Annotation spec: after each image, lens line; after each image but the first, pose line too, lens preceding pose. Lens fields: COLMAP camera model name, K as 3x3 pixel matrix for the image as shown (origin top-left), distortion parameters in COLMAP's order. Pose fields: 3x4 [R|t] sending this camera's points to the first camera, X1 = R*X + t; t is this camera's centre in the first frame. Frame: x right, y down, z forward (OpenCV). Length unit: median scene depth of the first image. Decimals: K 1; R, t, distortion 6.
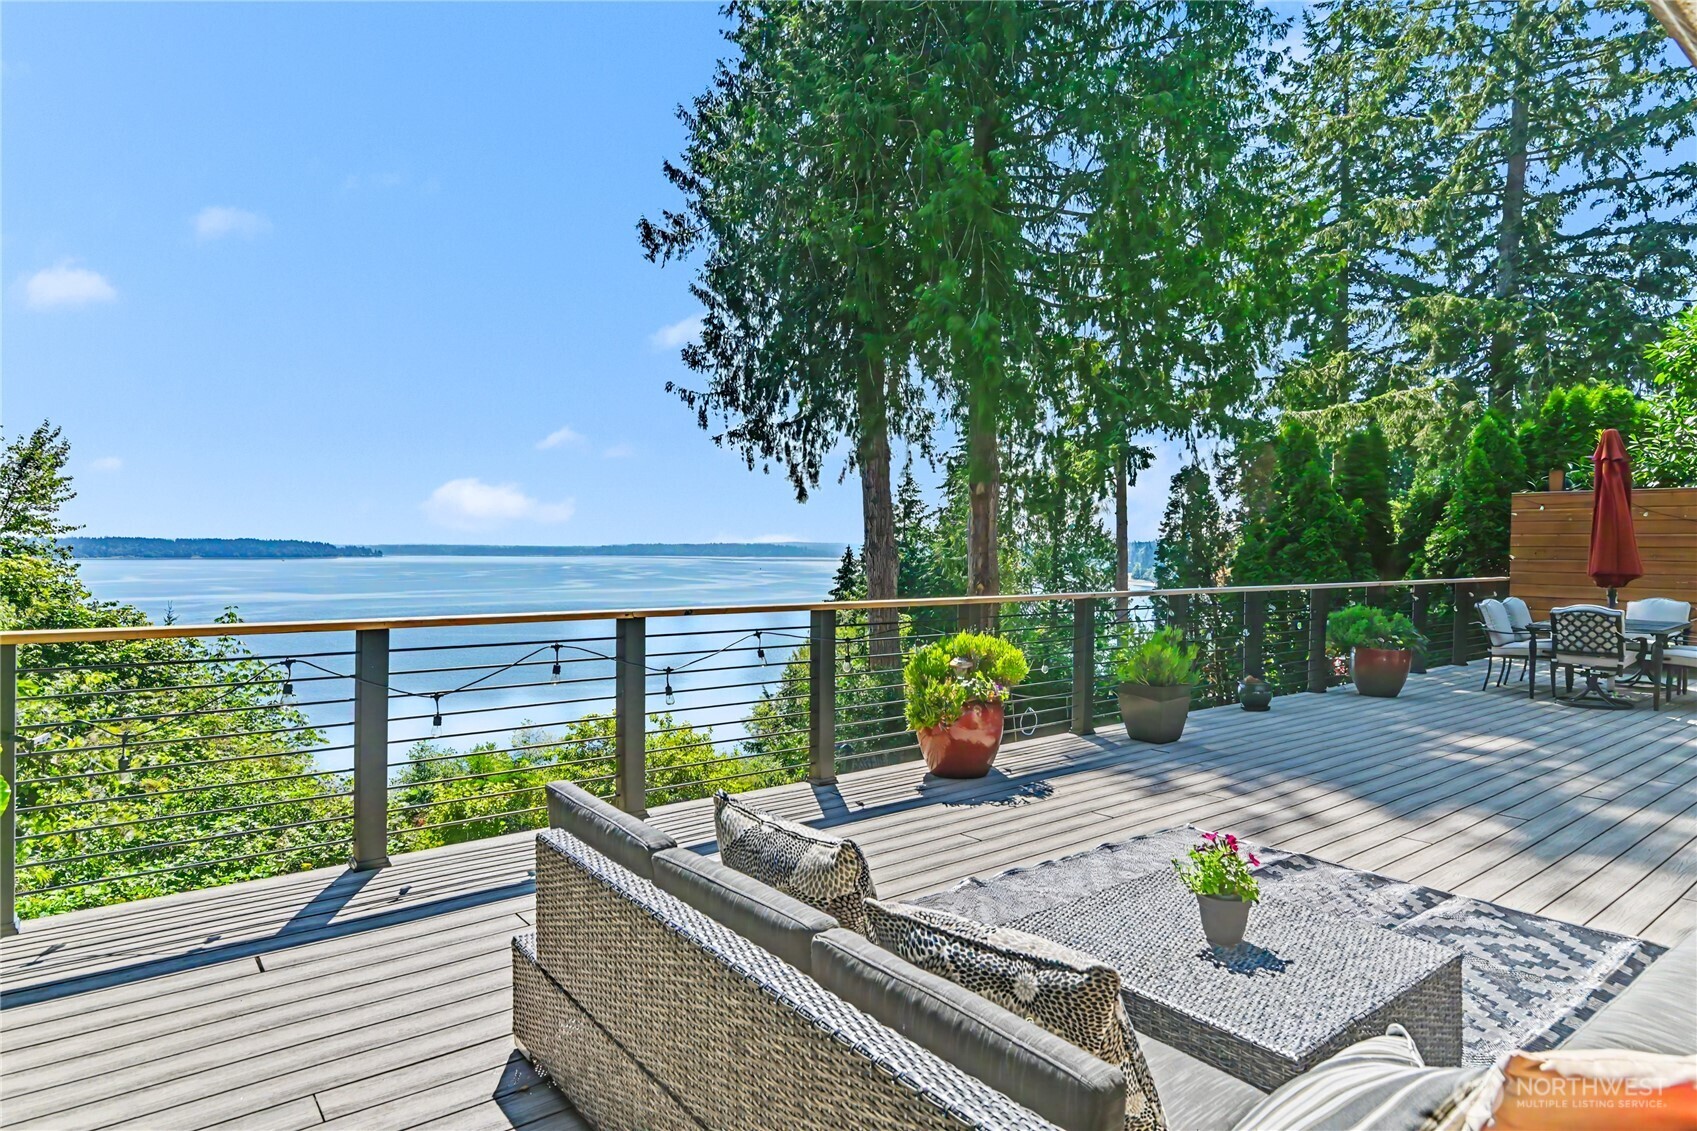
lens RADIAL K [[928.9, 0, 822.0], [0, 928.9, 569.7], [0, 0, 1]] dist [0.000910, 0.000540]
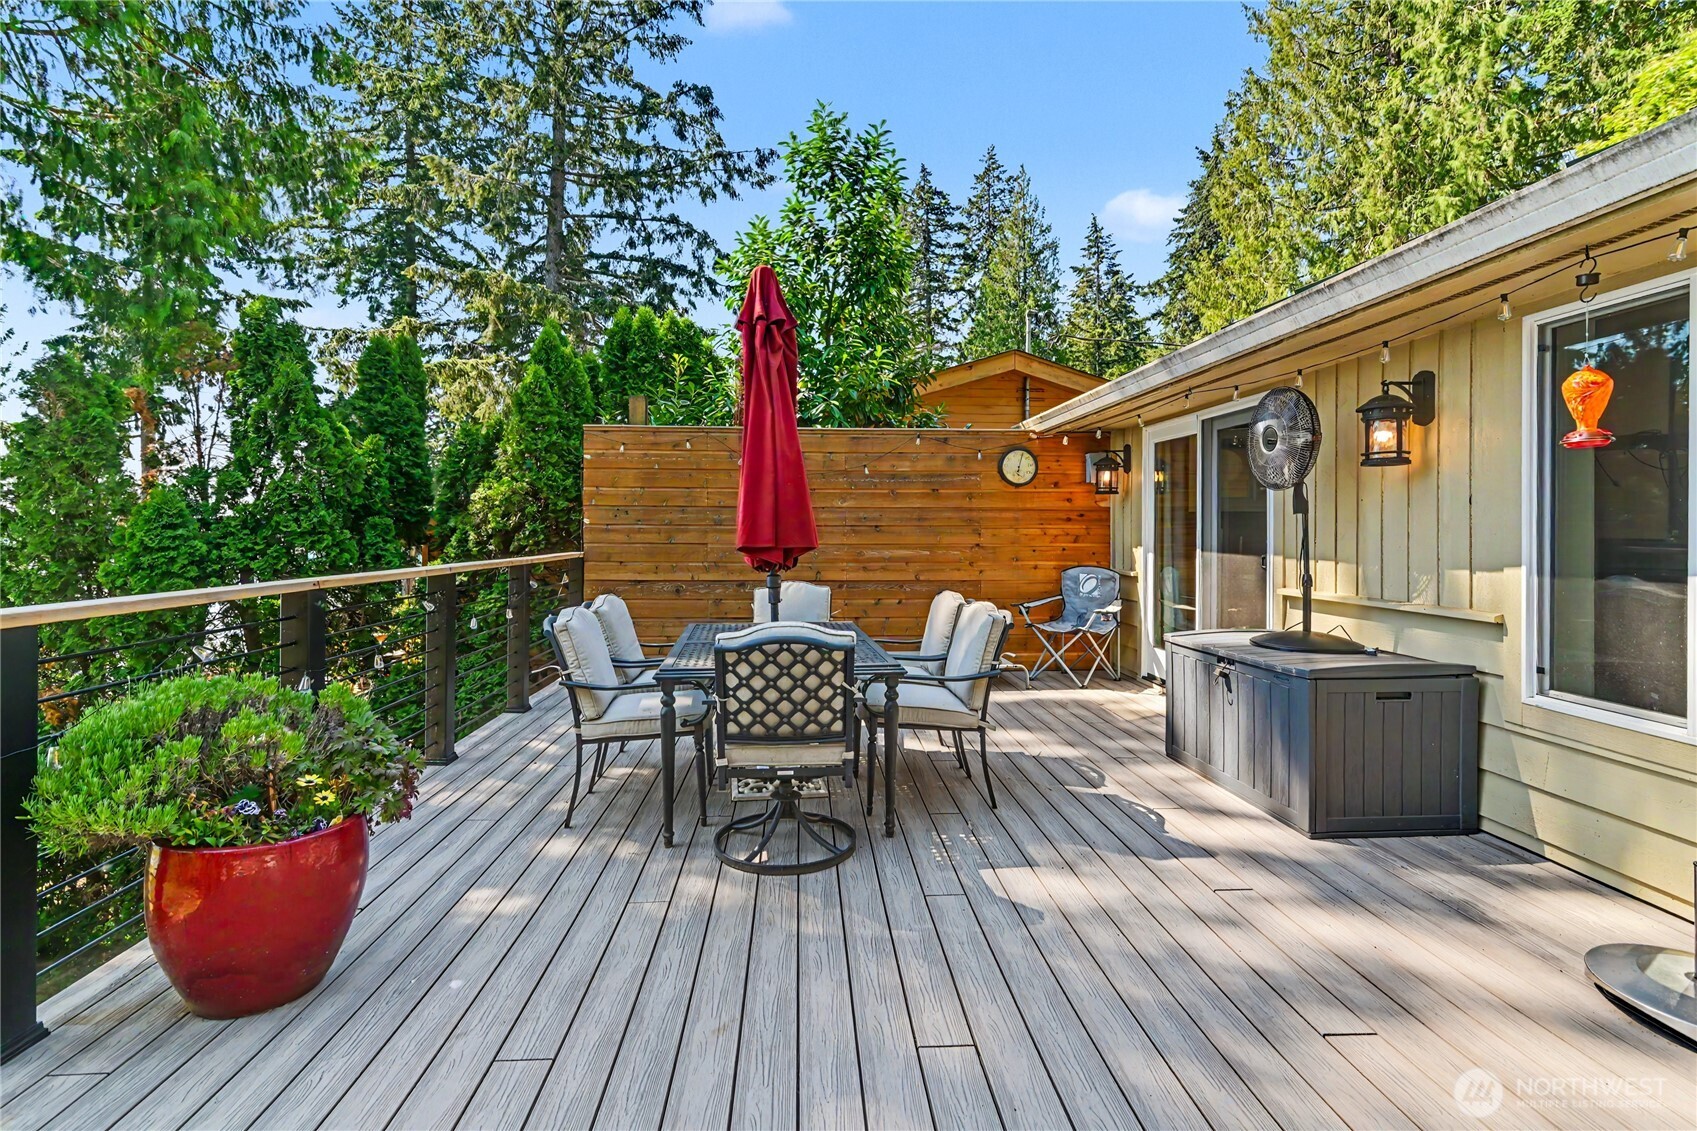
lens RADIAL K [[787.2, 0, 831.3], [0, 787.2, 538.1], [0, 0, 1]] dist [0.000921, -0.000509]
pose [[0.559555, -0.012957, 0.828692, 0.159512], [0.019007, 0.999815, 0.002799, -0.000004], [-0.828575, 0.014185, 0.559698, 0.229955]]
